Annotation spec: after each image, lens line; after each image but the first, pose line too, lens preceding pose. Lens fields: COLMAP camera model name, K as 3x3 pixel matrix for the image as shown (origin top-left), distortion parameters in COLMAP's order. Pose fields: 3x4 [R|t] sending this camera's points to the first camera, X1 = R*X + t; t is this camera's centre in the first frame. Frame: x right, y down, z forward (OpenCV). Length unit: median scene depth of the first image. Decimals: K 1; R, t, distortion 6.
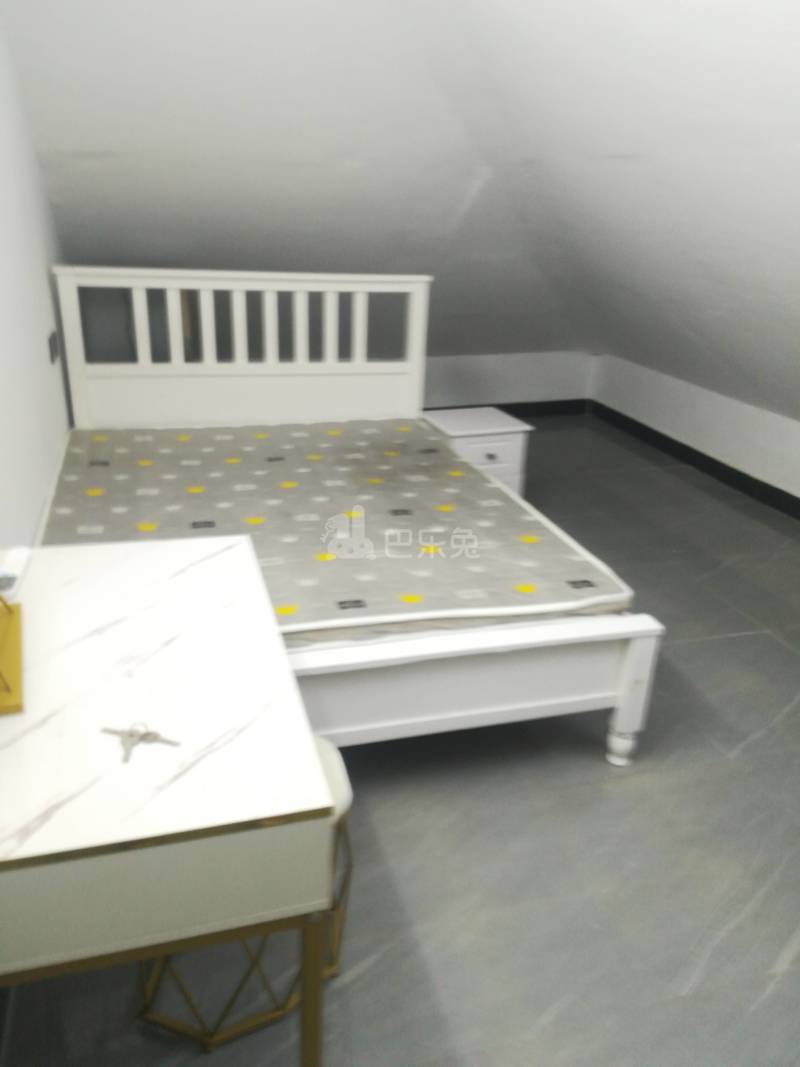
lens RADIAL K [[815.0, 0, 401.5], [0, 815.0, 535.5], [0, 0, 1]] dist [0.051417, -0.008662]
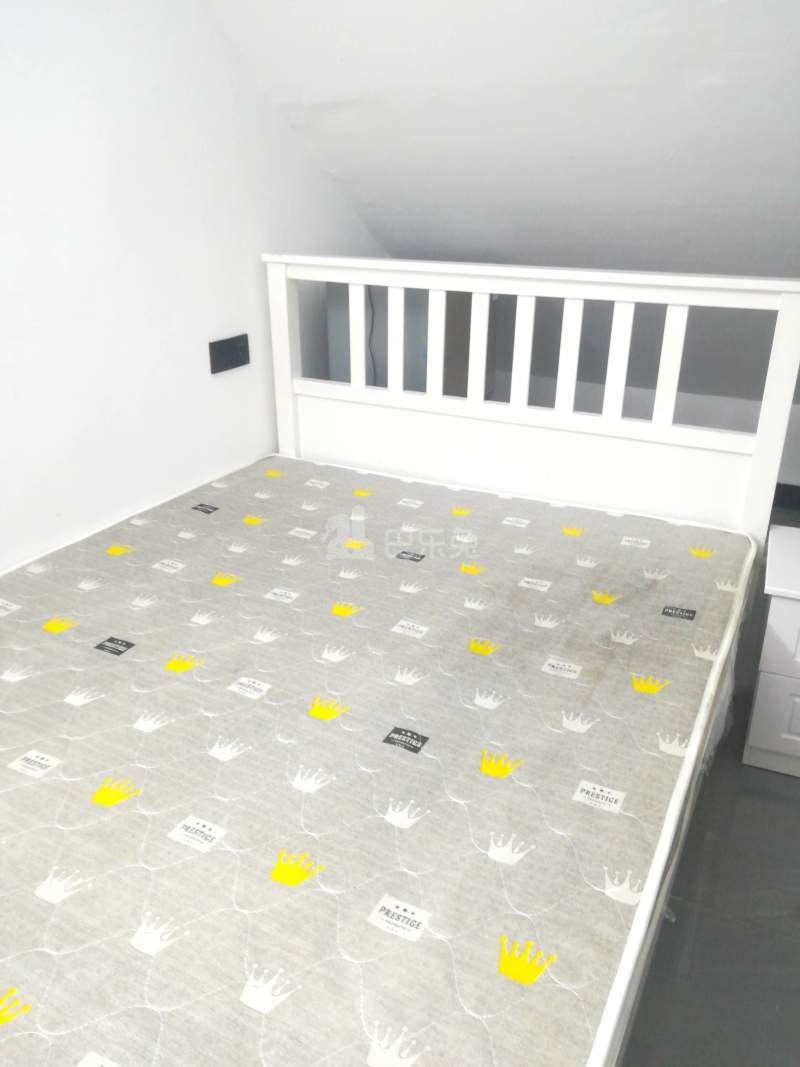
lens RADIAL K [[815.0, 0, 397.4], [0, 815.0, 532.0], [0, 0, 1]] dist [0.051417, -0.008662]
pose [[0.713959, 0.236717, -0.658959, 0.260936], [-0.239047, 0.966979, 0.088367, -0.171612], [0.658118, 0.094432, 0.746970, 0.534639]]
